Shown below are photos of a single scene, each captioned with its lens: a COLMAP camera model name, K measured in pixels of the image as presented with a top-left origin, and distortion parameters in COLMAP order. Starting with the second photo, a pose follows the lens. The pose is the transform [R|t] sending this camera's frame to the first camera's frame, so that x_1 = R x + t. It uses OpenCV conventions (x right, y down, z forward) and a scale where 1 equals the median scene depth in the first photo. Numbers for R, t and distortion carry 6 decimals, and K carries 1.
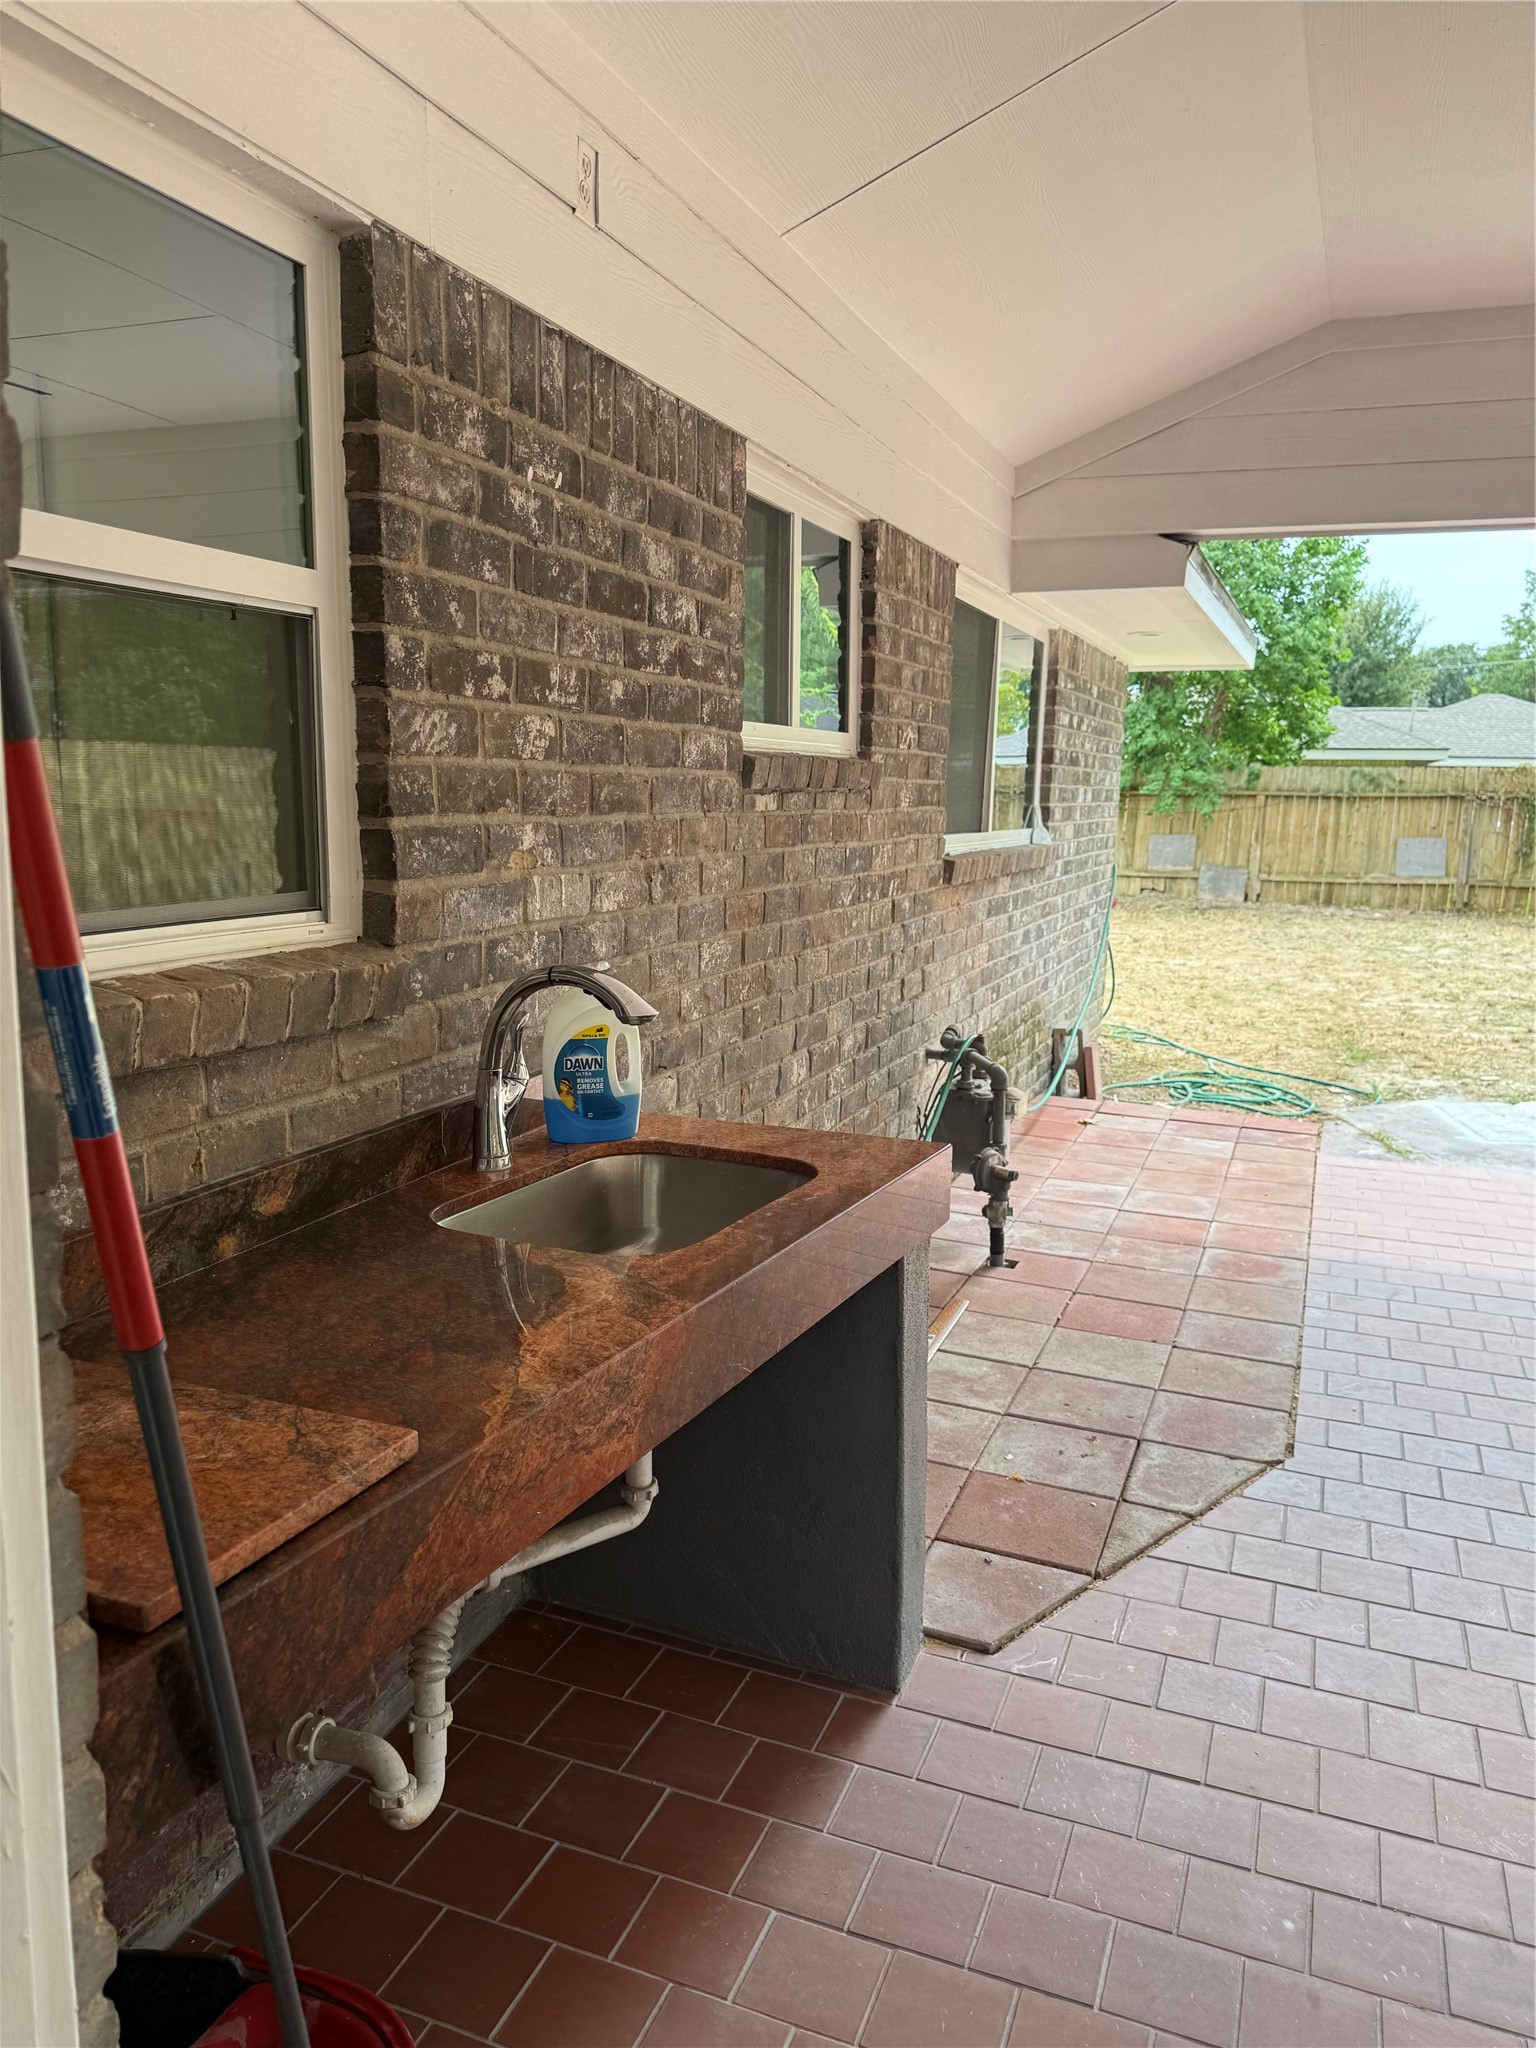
lens RADIAL K [[1457.6, 0, 771.6], [0, 1457.6, 1069.4], [0, 0, 1]] dist [0.092057, -0.129946]
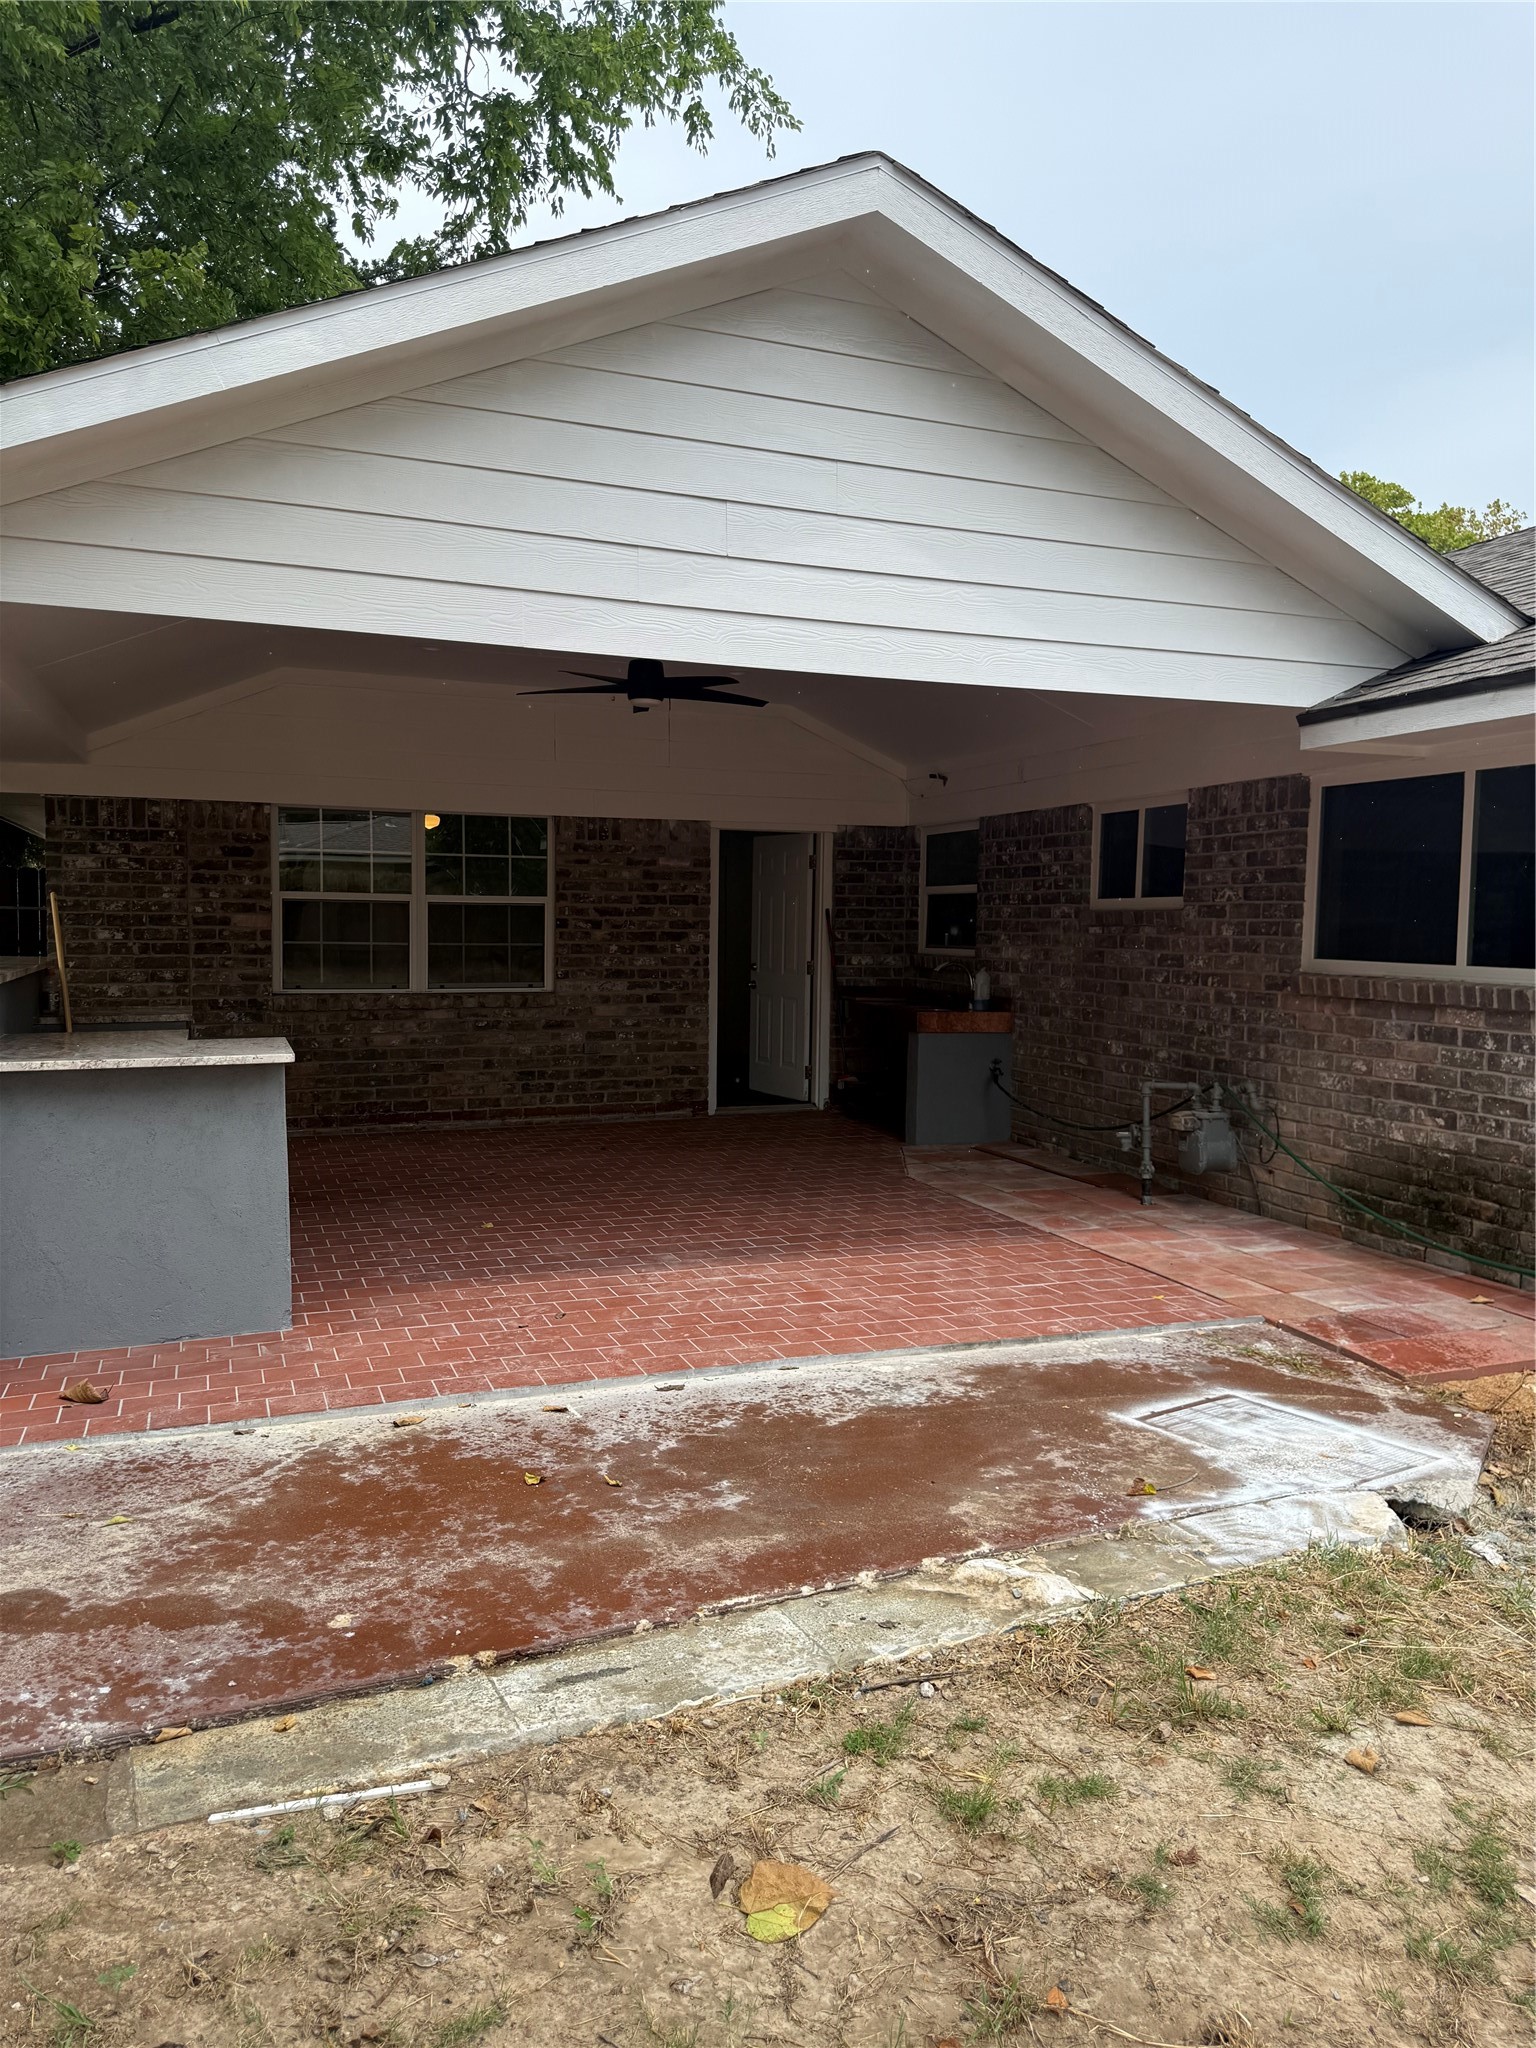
lens RADIAL K [[1457.6, 0, 767.9], [0, 1457.6, 1025.4], [0, 0, 1]] dist [0.092057, -0.129946]
pose [[-0.725046, 0.025692, -0.688221, 2.699876], [-0.148501, 0.969964, 0.192657, -0.530041], [0.672499, 0.241887, -0.699454, 3.029280]]
